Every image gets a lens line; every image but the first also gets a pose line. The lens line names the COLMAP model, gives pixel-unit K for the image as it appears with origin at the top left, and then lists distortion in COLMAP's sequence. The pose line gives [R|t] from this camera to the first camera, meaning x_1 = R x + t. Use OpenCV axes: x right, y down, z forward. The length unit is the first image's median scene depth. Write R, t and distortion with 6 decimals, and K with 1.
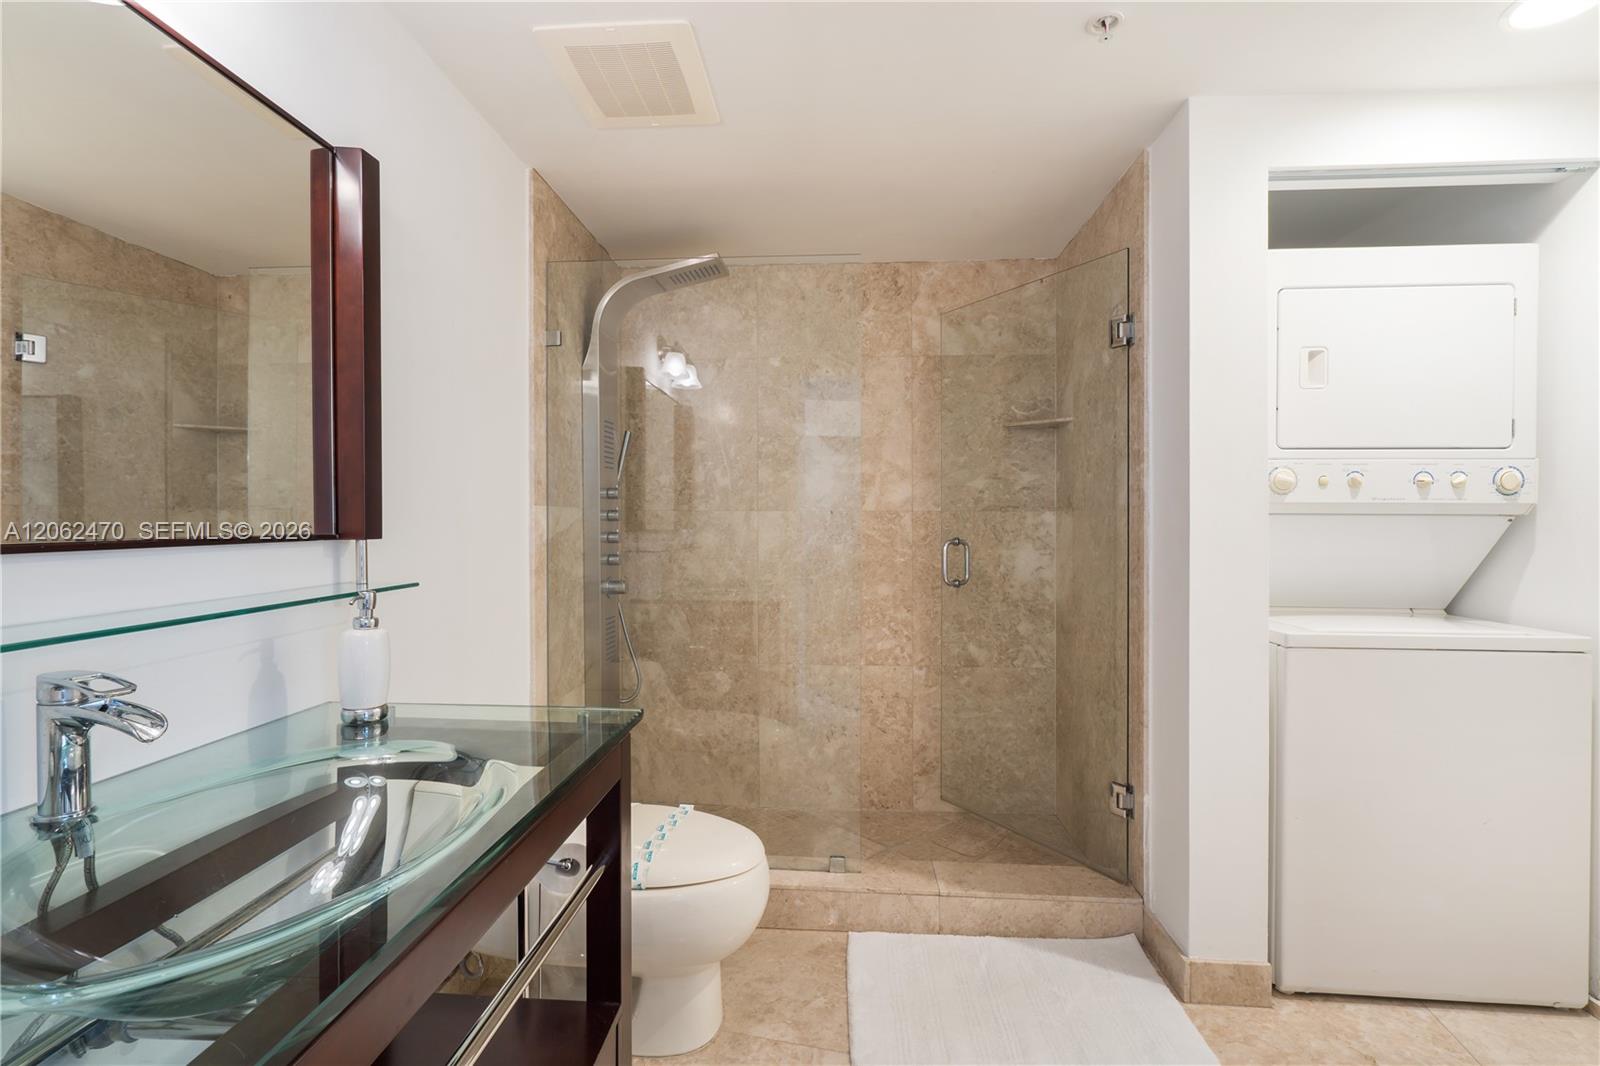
lens RADIAL K [[721.9, 0, 796.6], [0, 721.9, 531.5], [0, 0, 1]] dist [0.001571, 0.000231]
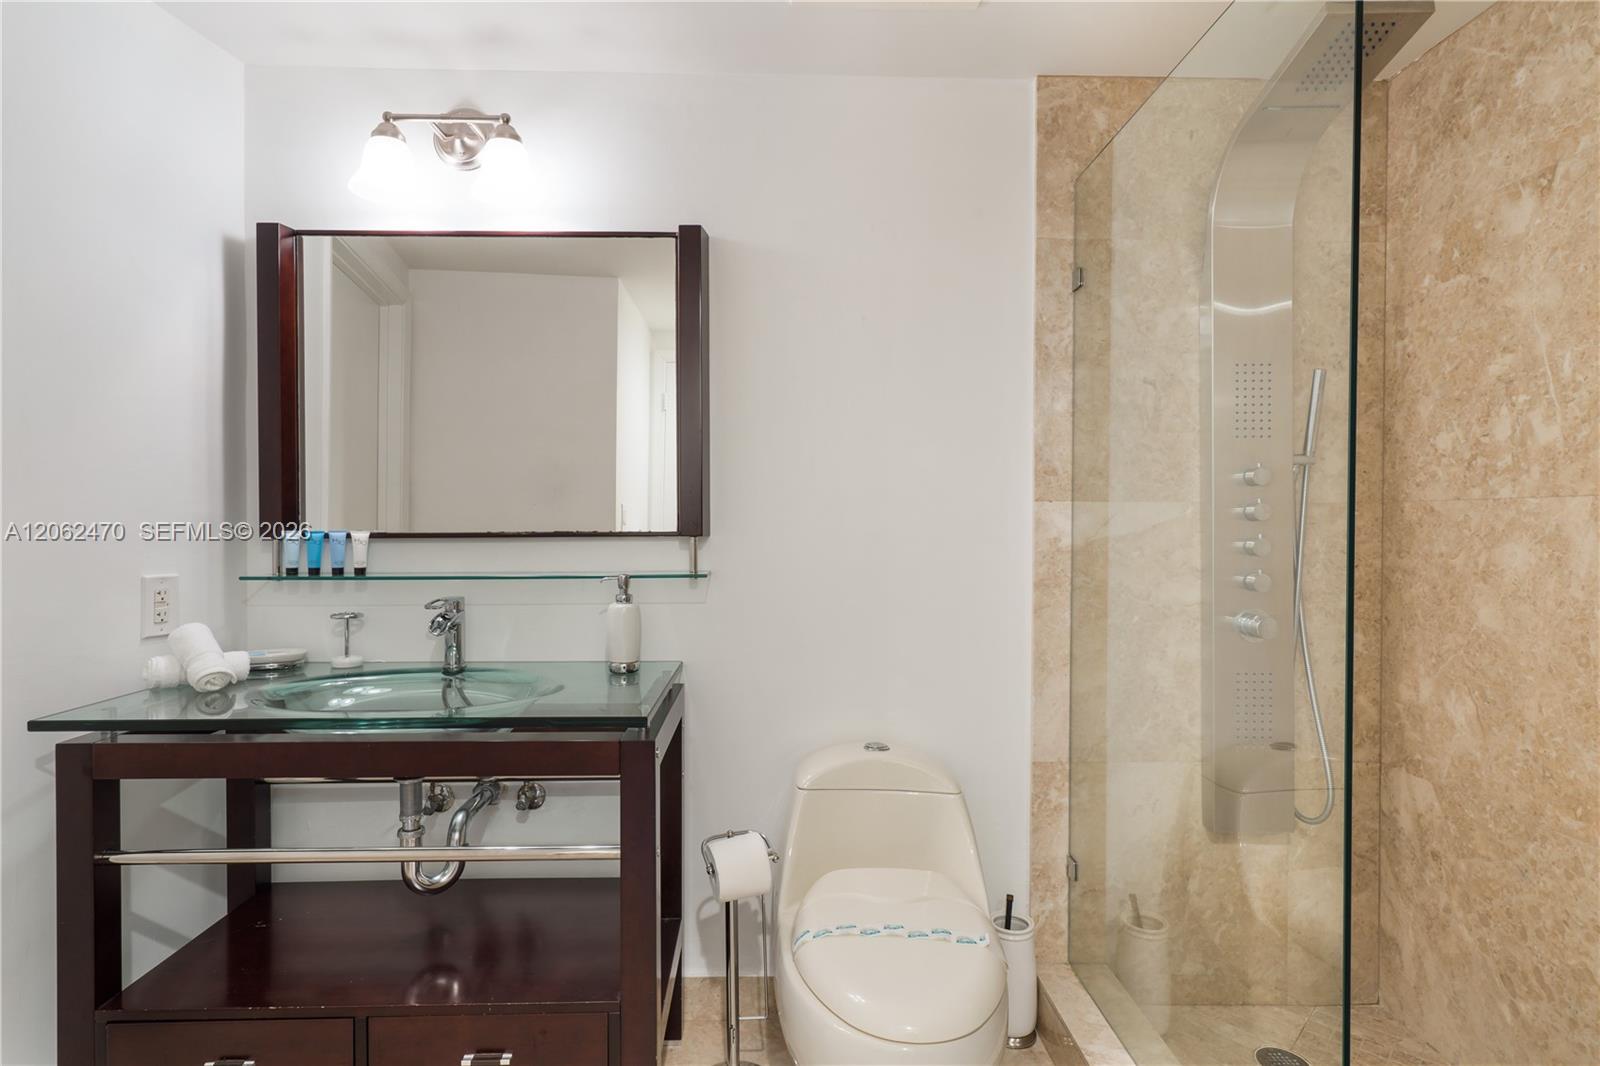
lens RADIAL K [[870.8, 0, 798.5], [0, 870.8, 538.6], [0, 0, 1]] dist [0.022953, 0.000045]
pose [[0.105090, 0.014527, -0.994357, 0.412128], [-0.013121, 0.999827, 0.013220, -0.003460], [0.994376, 0.011658, 0.105262, 0.463660]]
